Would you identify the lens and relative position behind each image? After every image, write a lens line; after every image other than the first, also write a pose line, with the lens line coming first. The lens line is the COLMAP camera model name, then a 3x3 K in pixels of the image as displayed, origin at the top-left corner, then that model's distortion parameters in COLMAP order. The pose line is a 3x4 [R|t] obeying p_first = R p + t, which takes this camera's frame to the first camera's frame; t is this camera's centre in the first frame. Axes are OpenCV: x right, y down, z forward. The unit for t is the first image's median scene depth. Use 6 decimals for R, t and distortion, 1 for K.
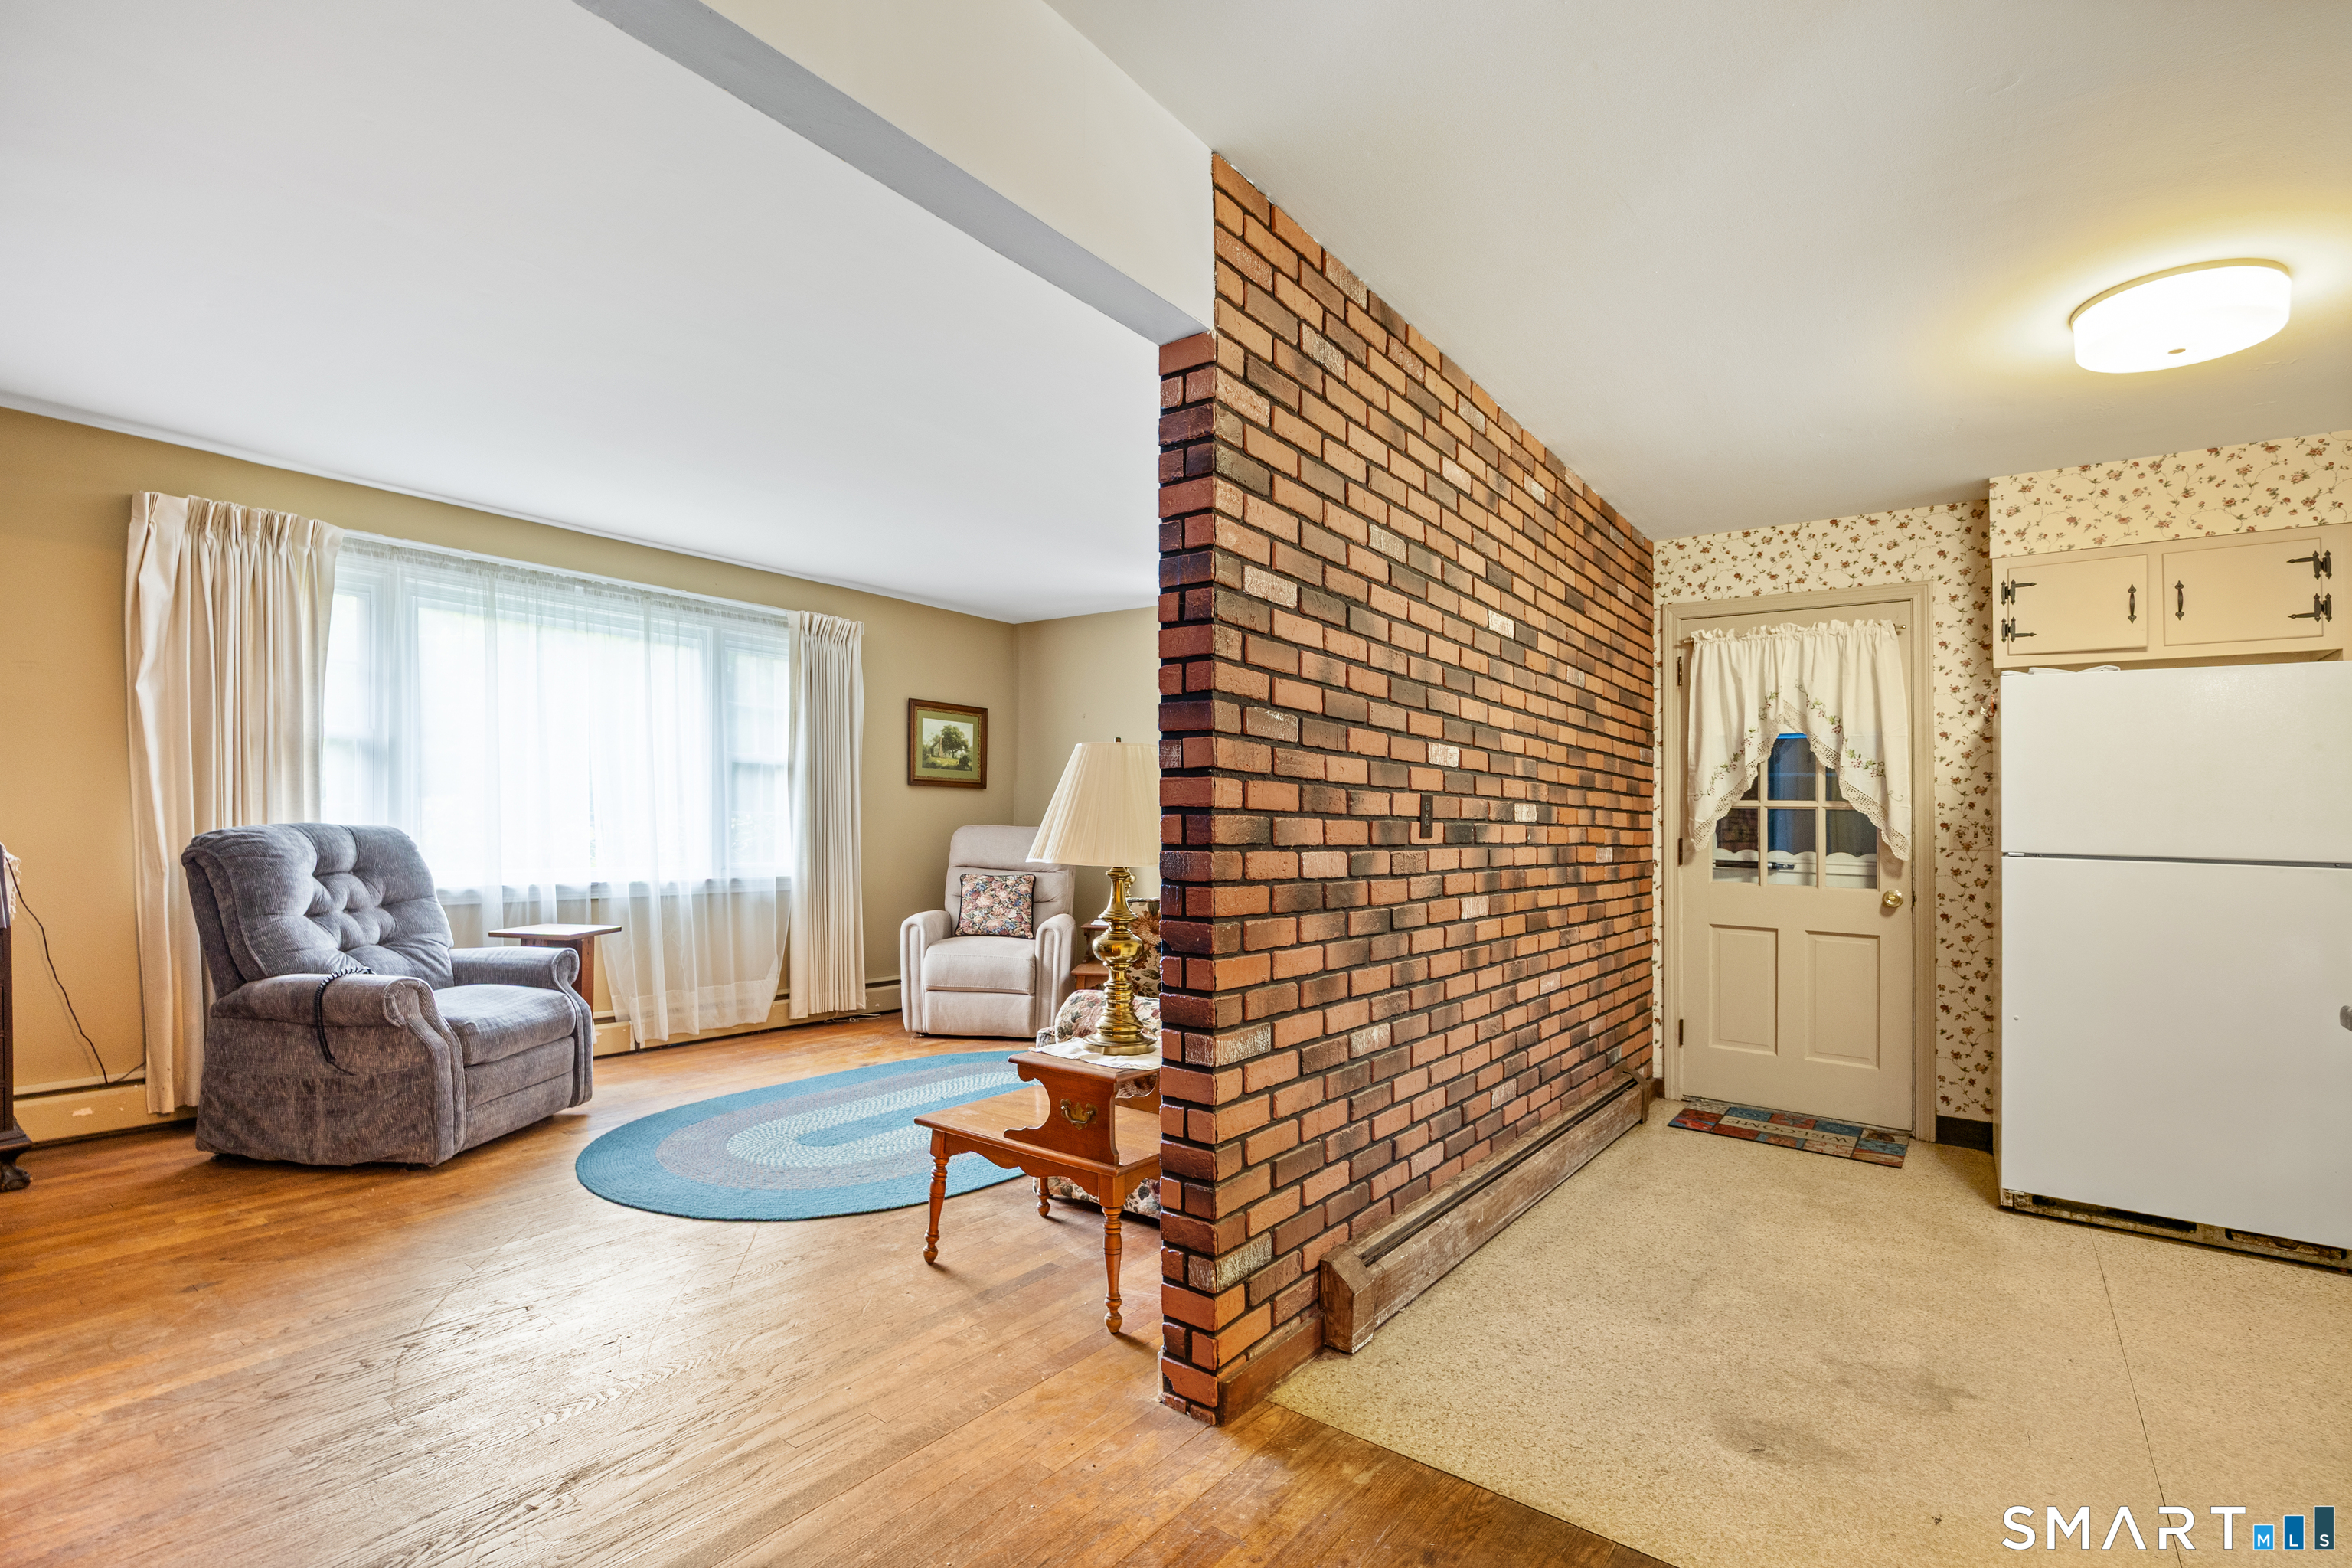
lens RADIAL K [[1081.5, 0, 1163.6], [0, 1081.5, 774.1], [0, 0, 1]] dist [-0.010273, 0.000134]
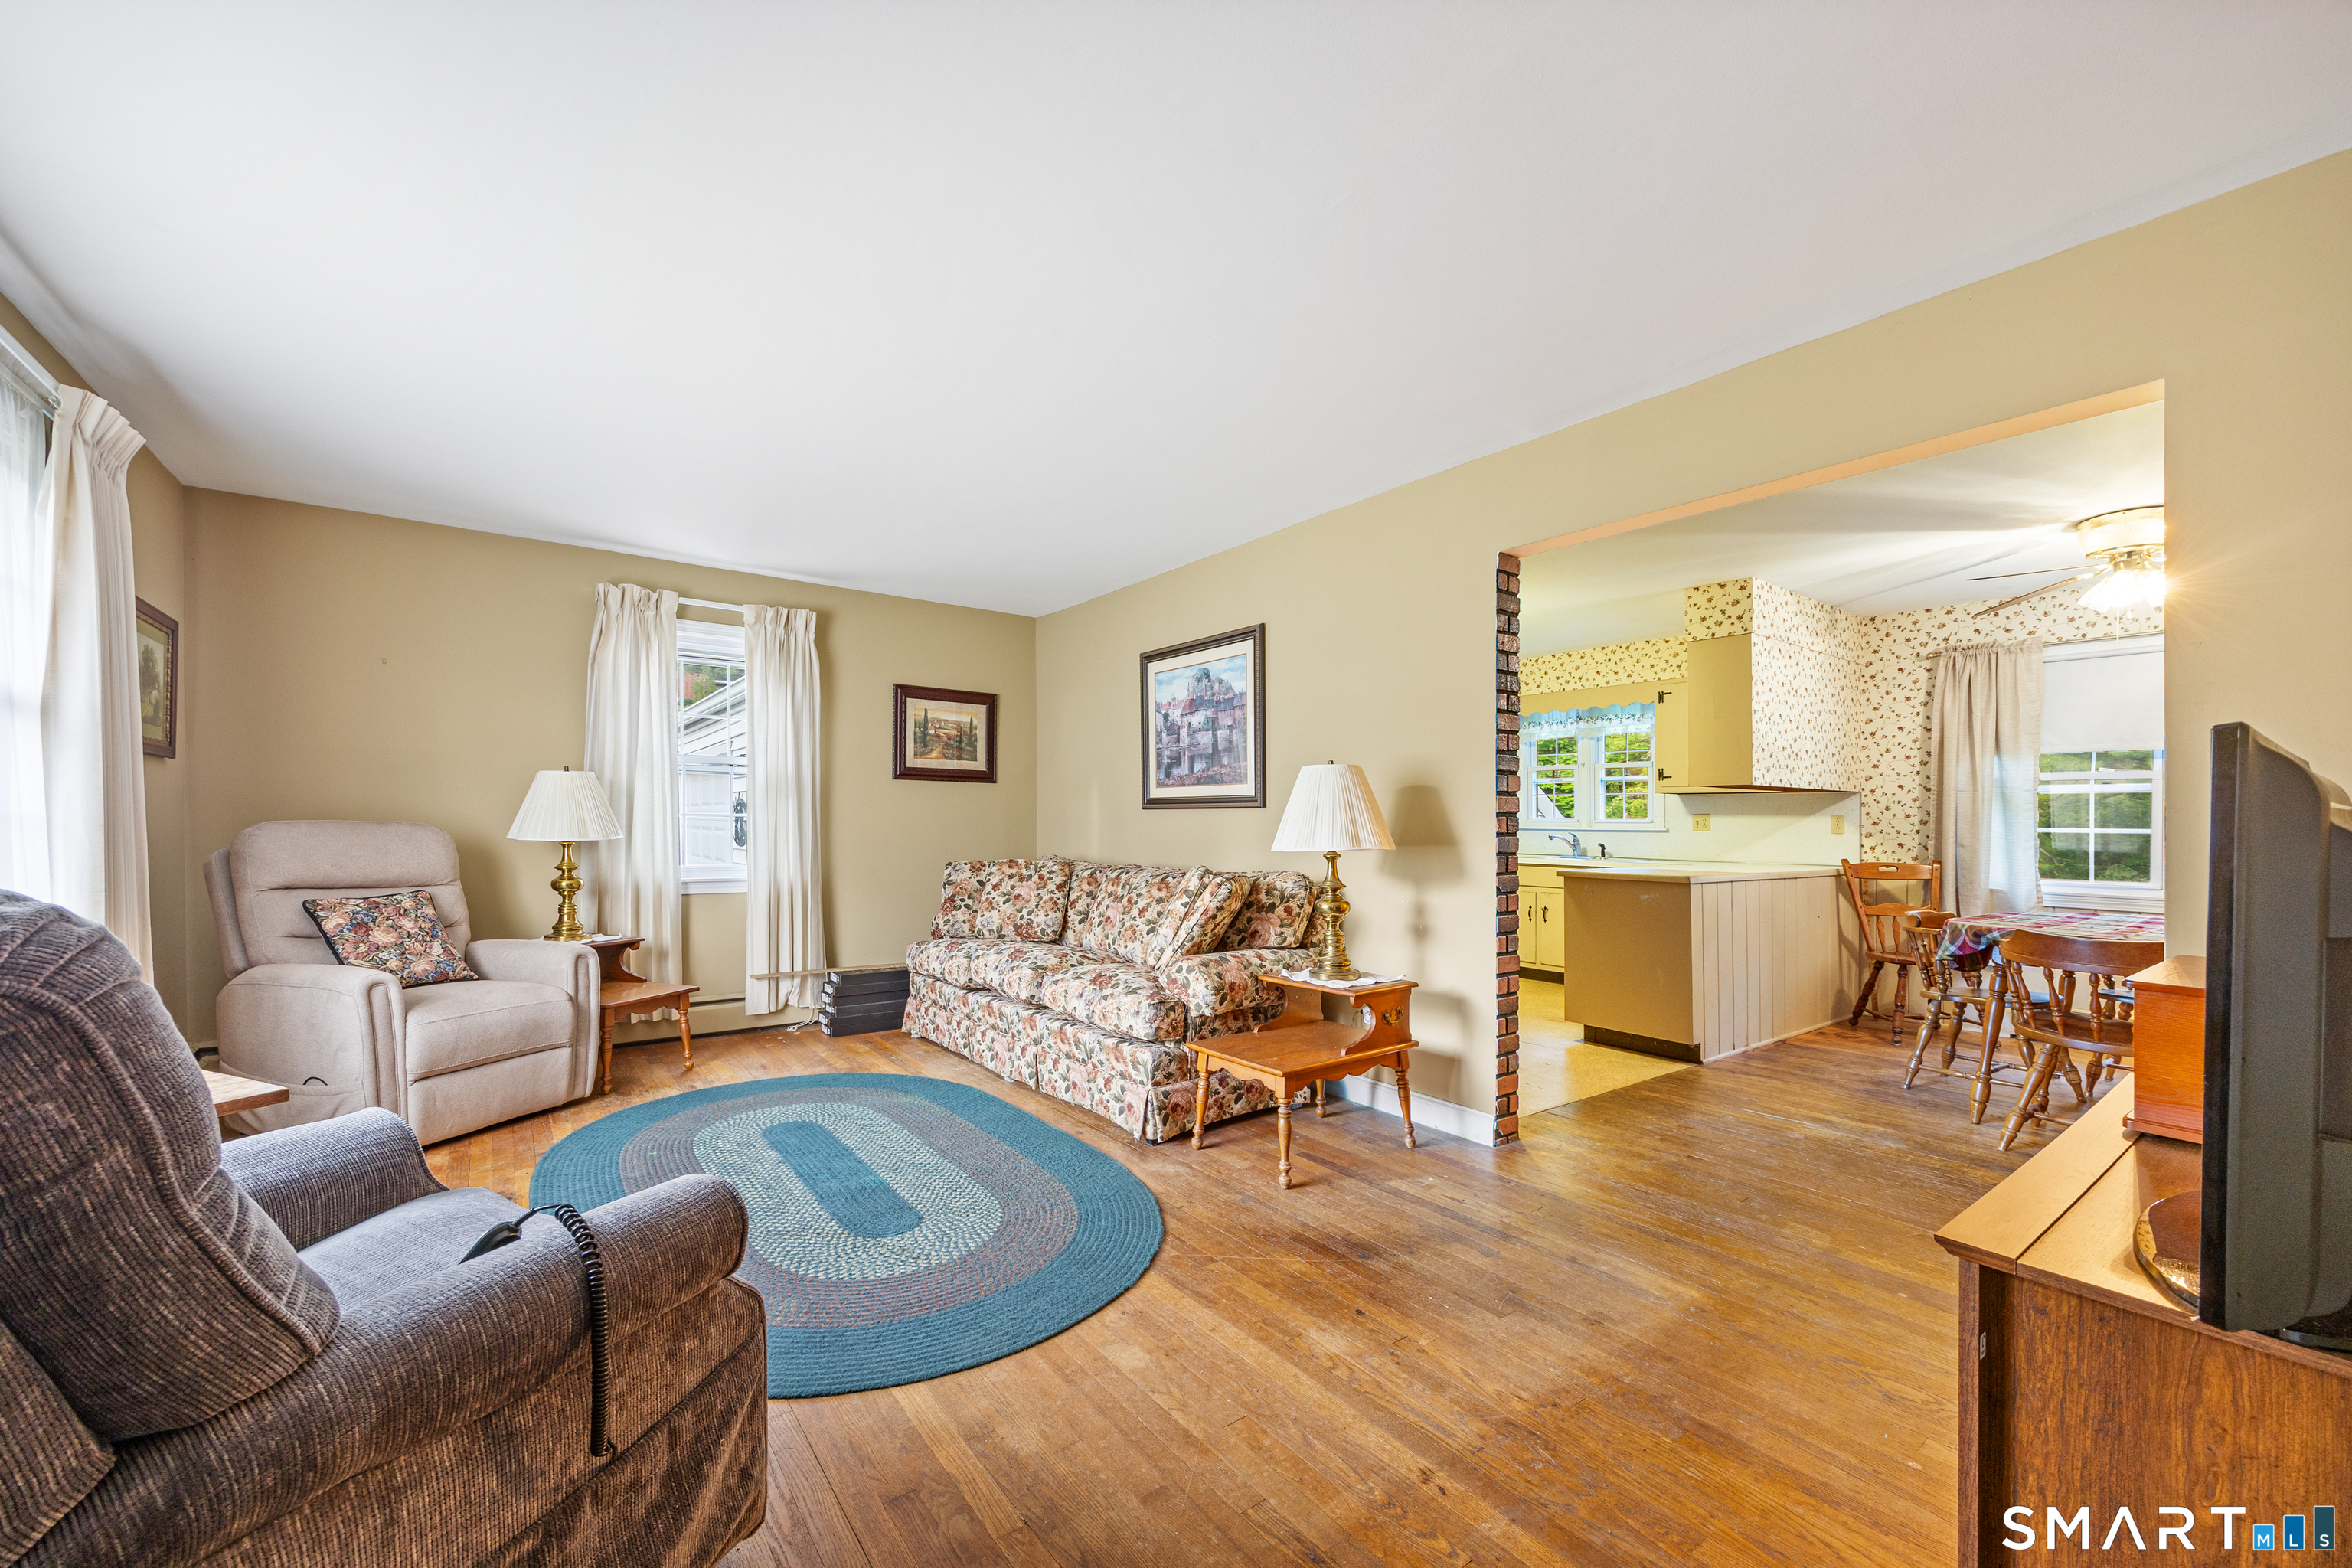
lens RADIAL K [[926.1, 0, 1158.9], [0, 926.1, 787.0], [0, 0, 1]] dist [-0.006894, 0.000395]
pose [[0.291637, 0.017210, 0.956374, -0.813633], [-0.039774, 0.999192, -0.005851, 0.015174], [-0.955702, -0.036332, 0.292086, 0.560952]]
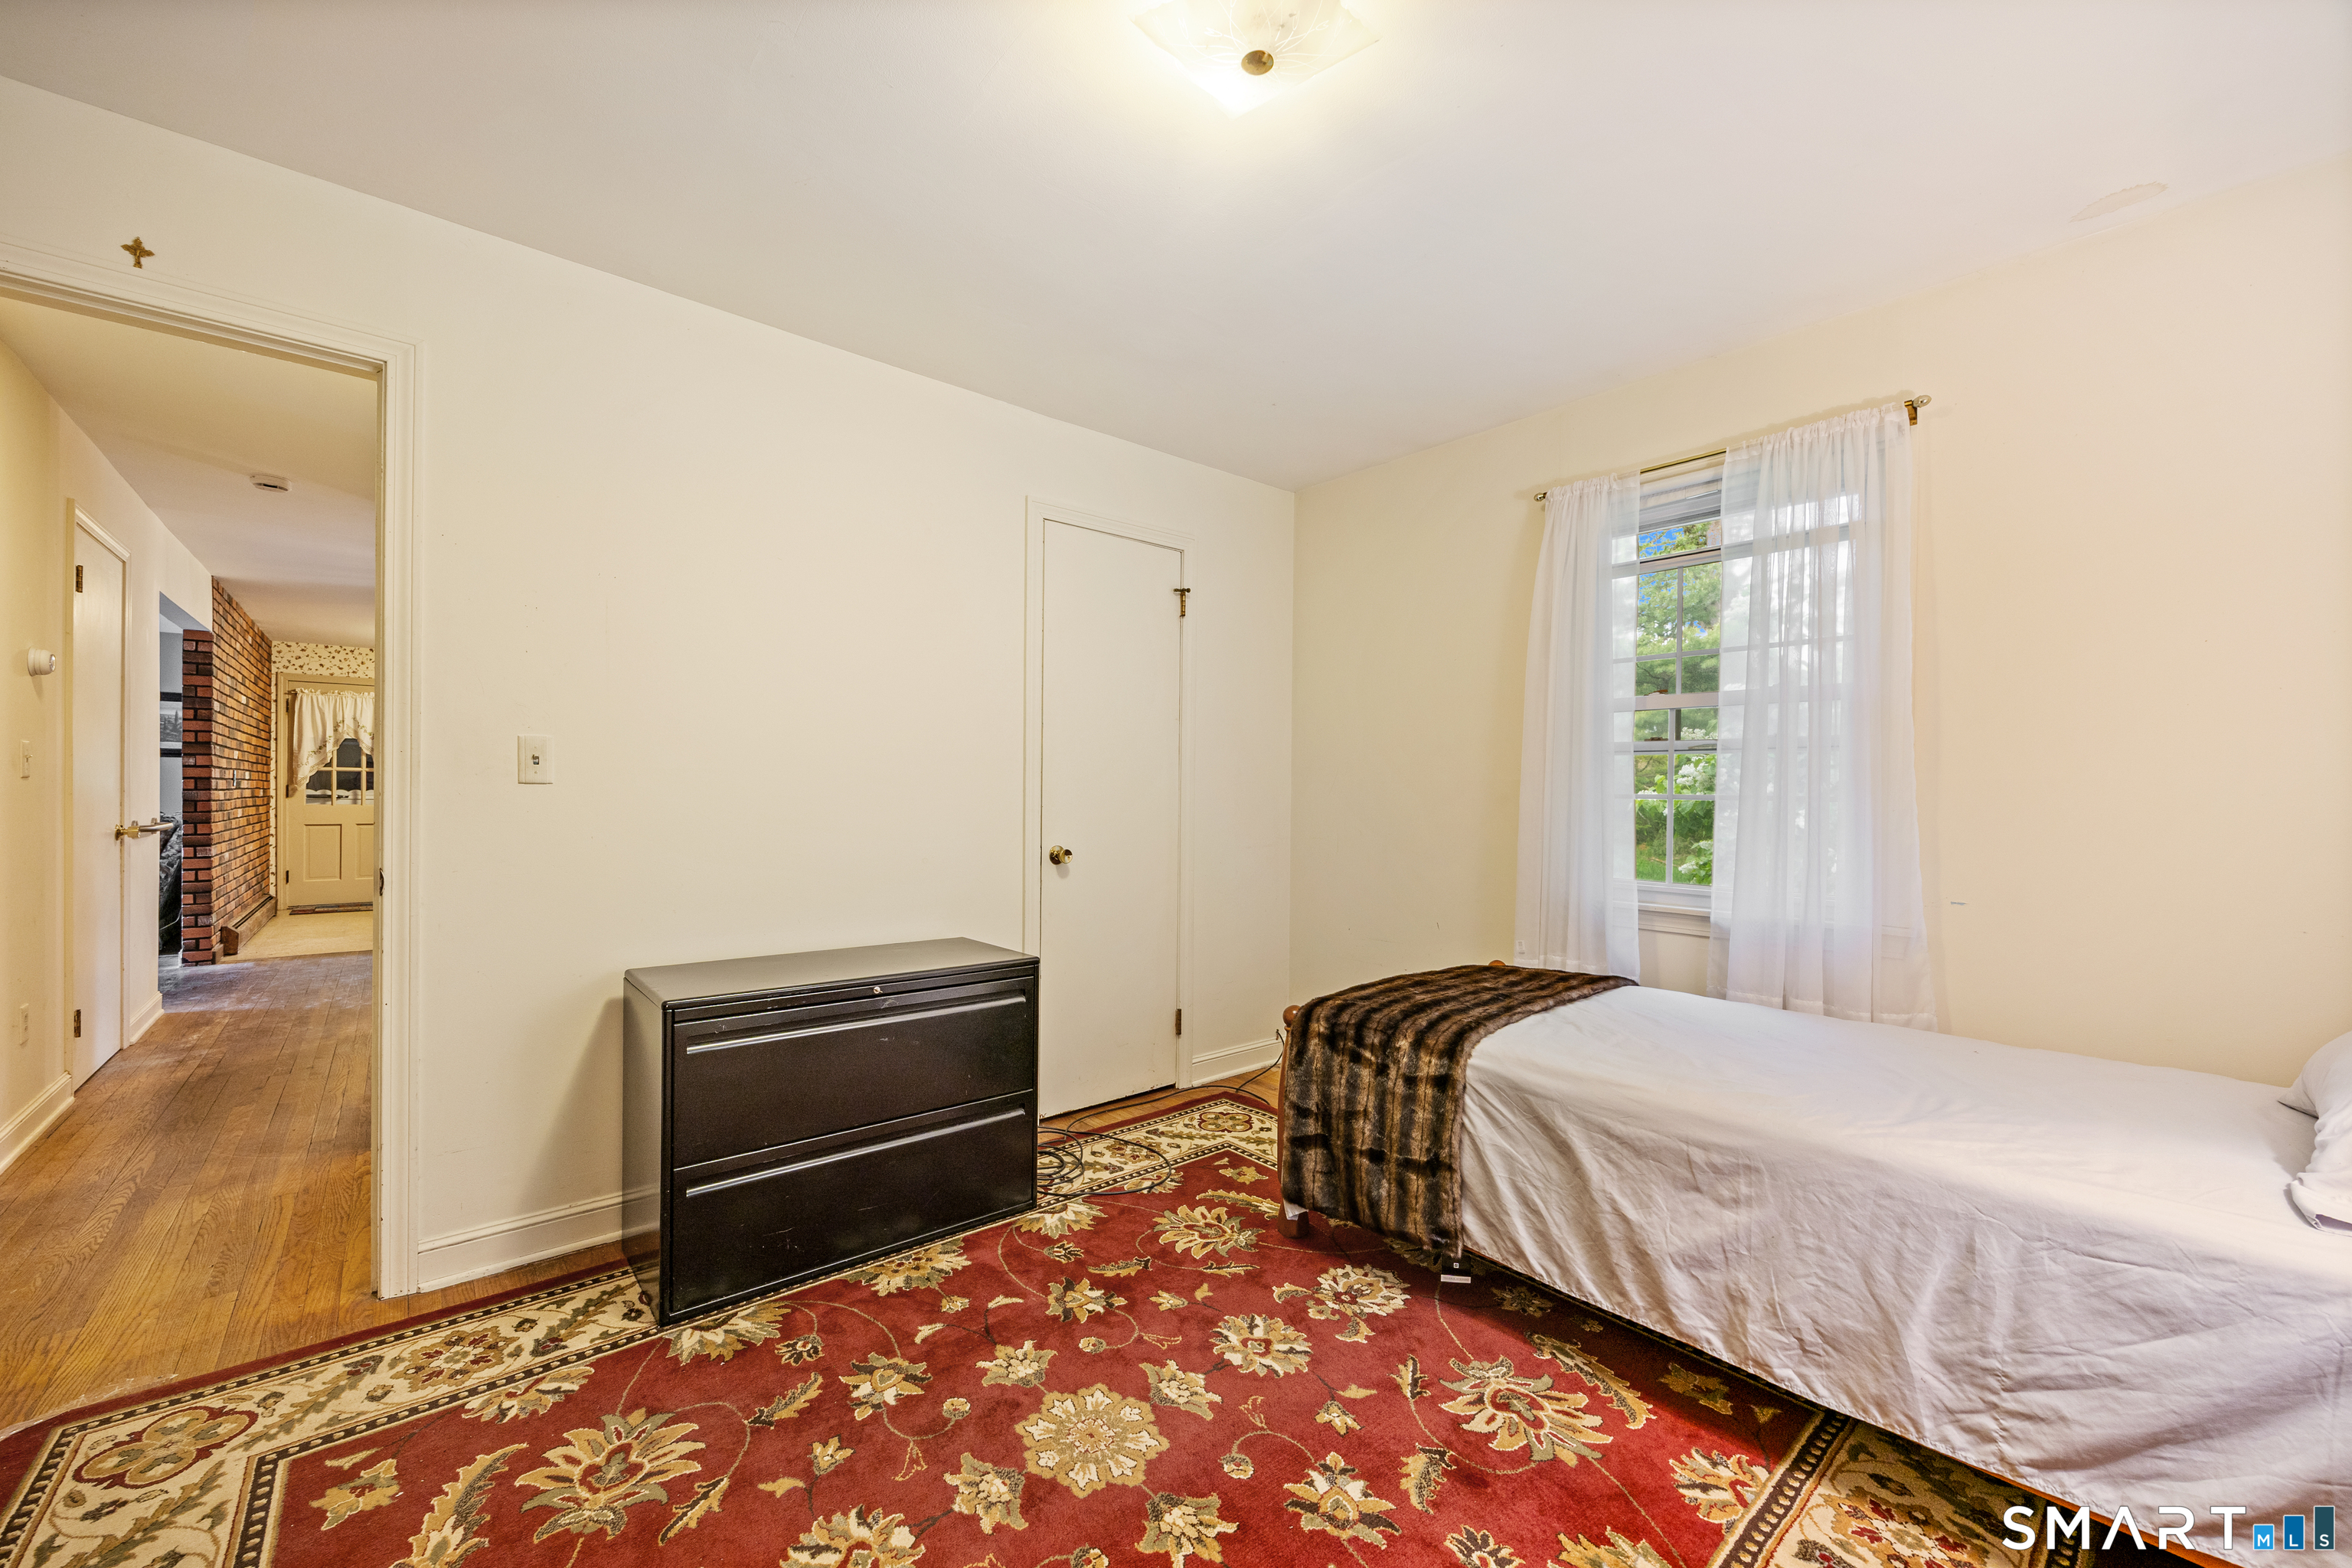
lens RADIAL K [[926.1, 0, 1171.3], [0, 926.1, 785.9], [0, 0, 1]] dist [-0.006894, 0.000395]
pose [[0.221436, -0.021159, 0.974945, -1.016402], [-0.041360, 0.998661, 0.031068, -0.075613], [-0.974297, -0.047203, 0.220265, -1.229317]]
